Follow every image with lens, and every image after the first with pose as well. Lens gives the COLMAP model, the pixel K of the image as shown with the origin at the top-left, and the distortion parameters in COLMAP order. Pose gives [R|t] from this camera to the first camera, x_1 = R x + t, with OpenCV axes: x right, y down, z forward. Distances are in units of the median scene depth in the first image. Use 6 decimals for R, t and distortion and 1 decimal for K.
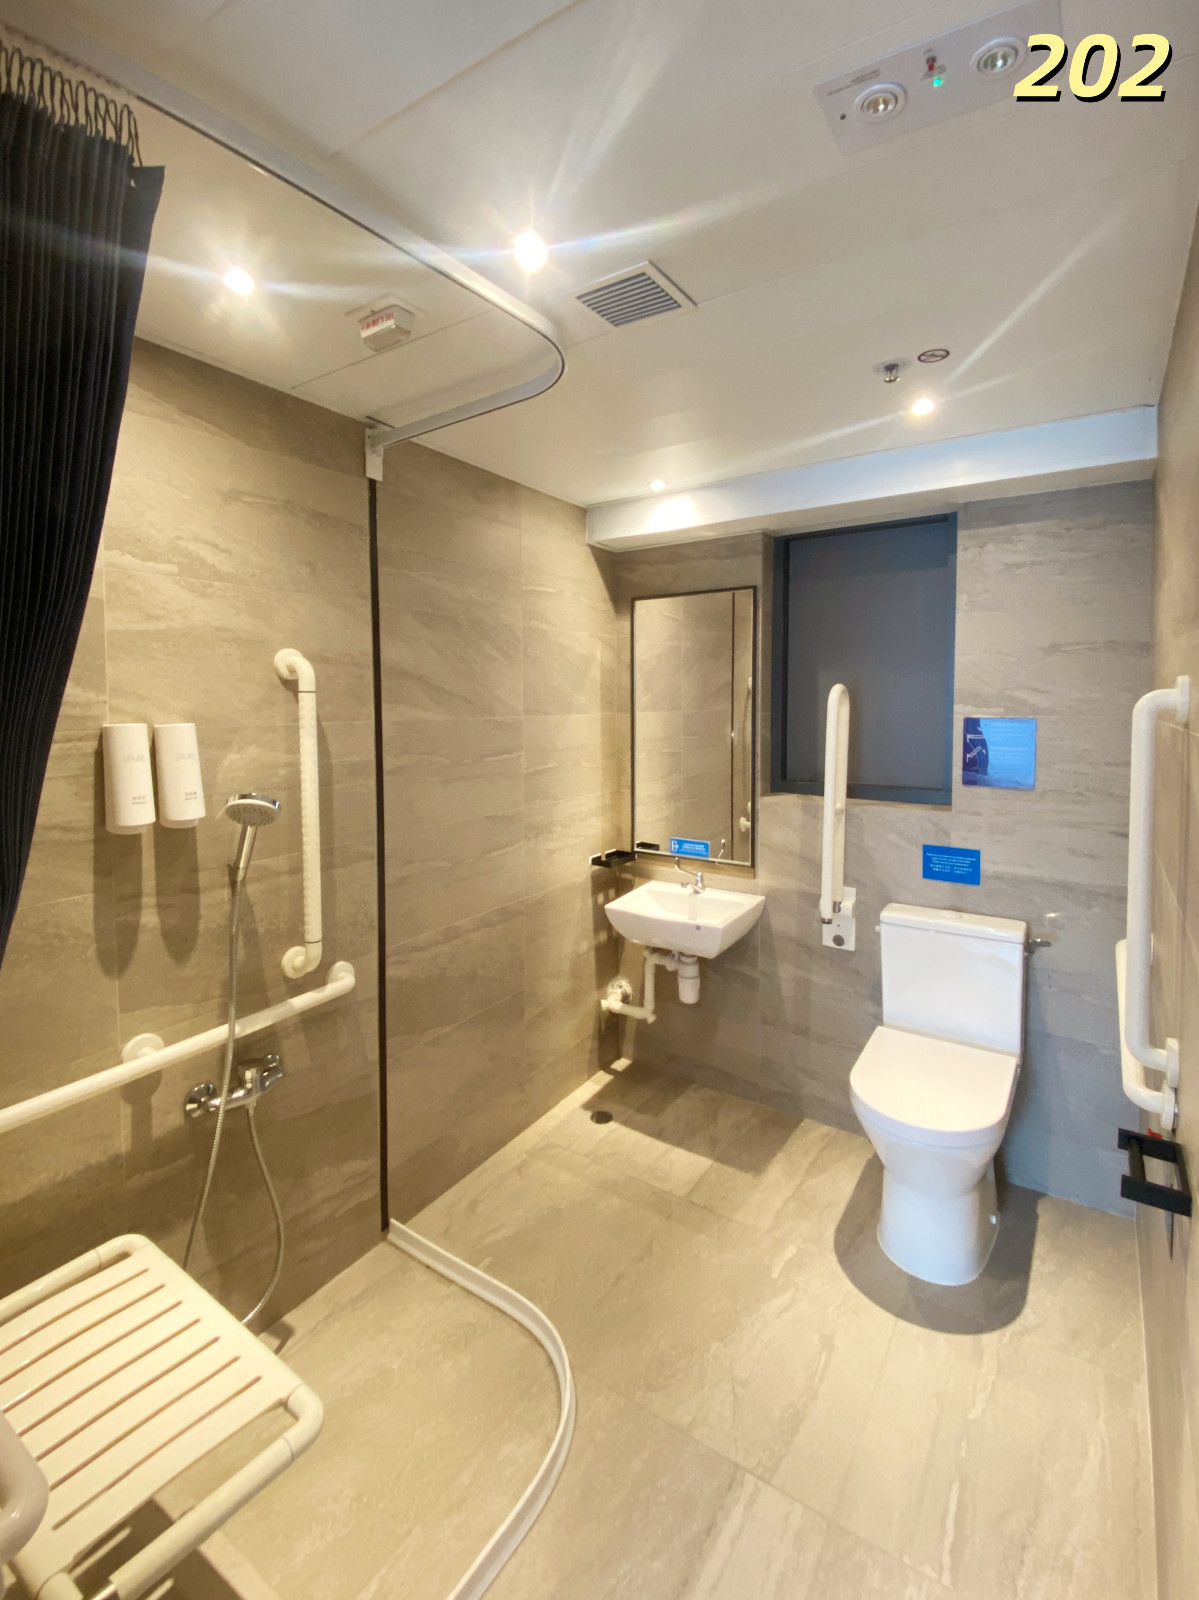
lens RADIAL K [[647.8, 0, 600.5], [0, 647.8, 794.3], [0, 0, 1]] dist [0.036104, -0.027015]
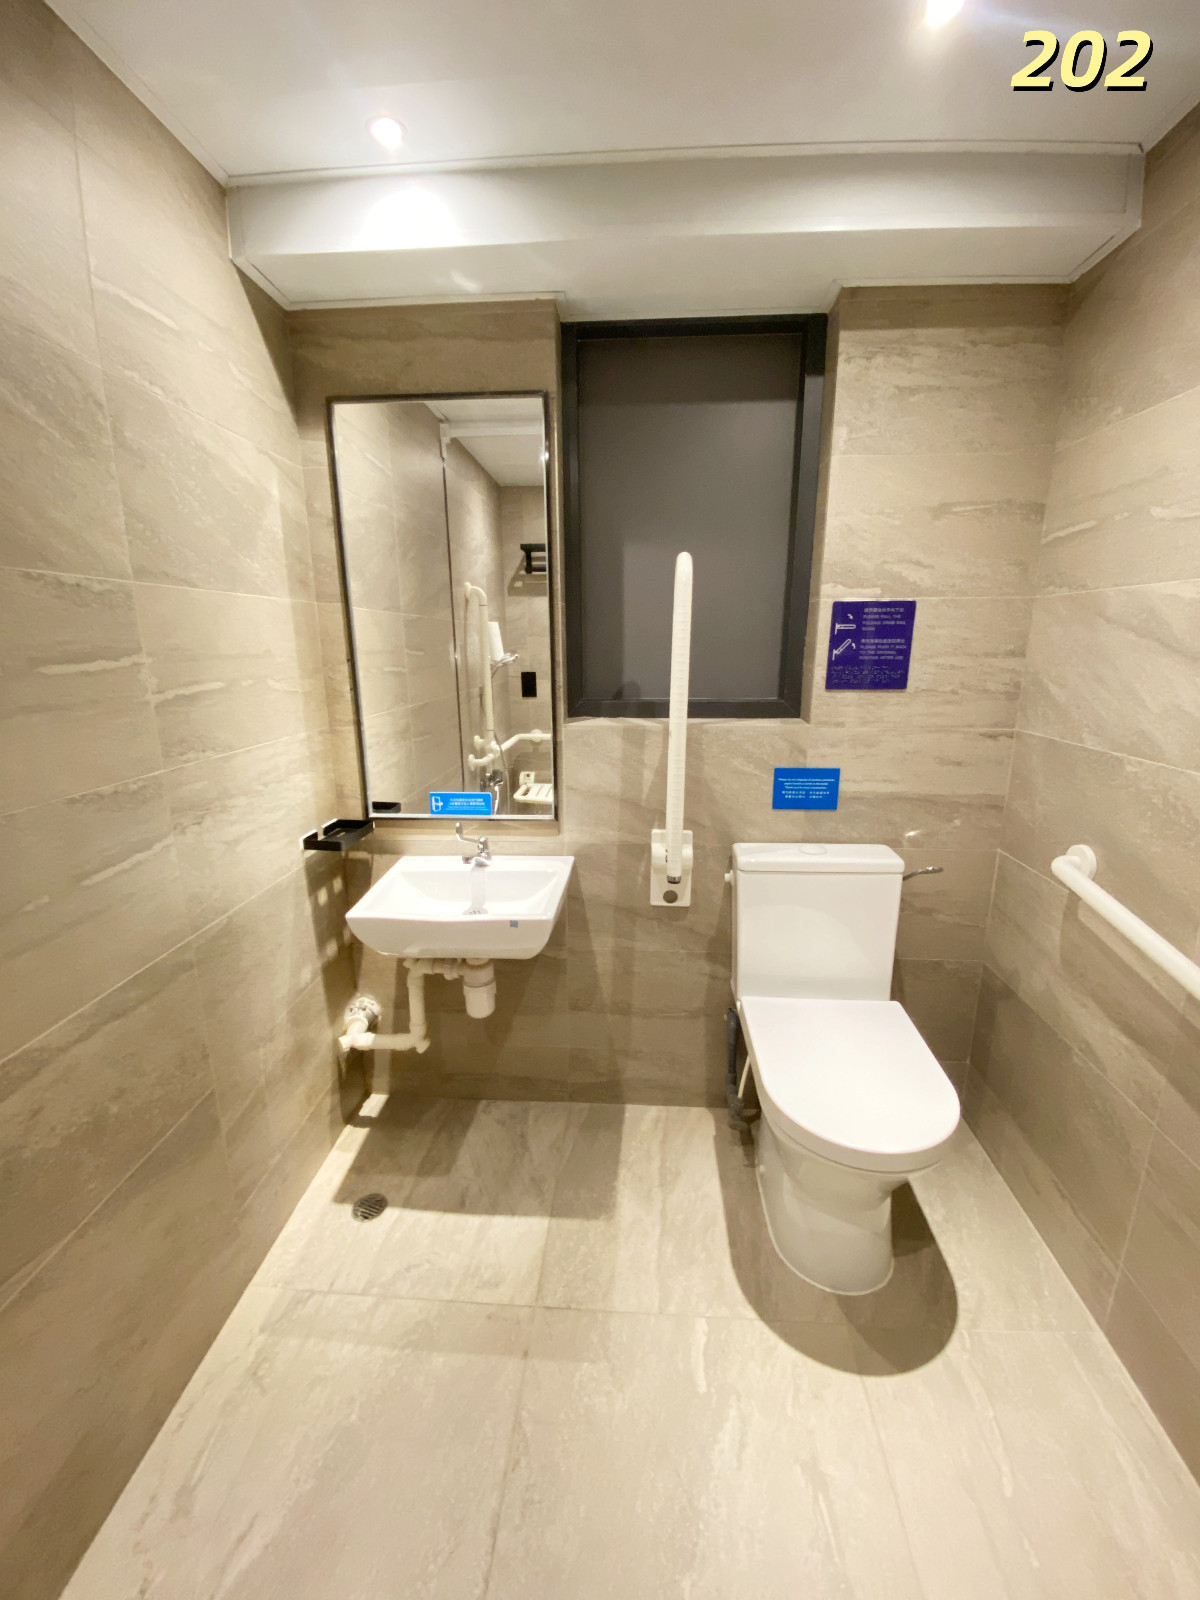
lens RADIAL K [[637.7, 0, 623.2], [0, 637.7, 802.0], [0, 0, 1]] dist [0.025692, -0.024723]
pose [[0.861644, -0.122019, 0.492626, -0.054916], [0.065313, 0.989256, 0.130792, 0.002598], [-0.503292, -0.080521, 0.860357, 0.360152]]
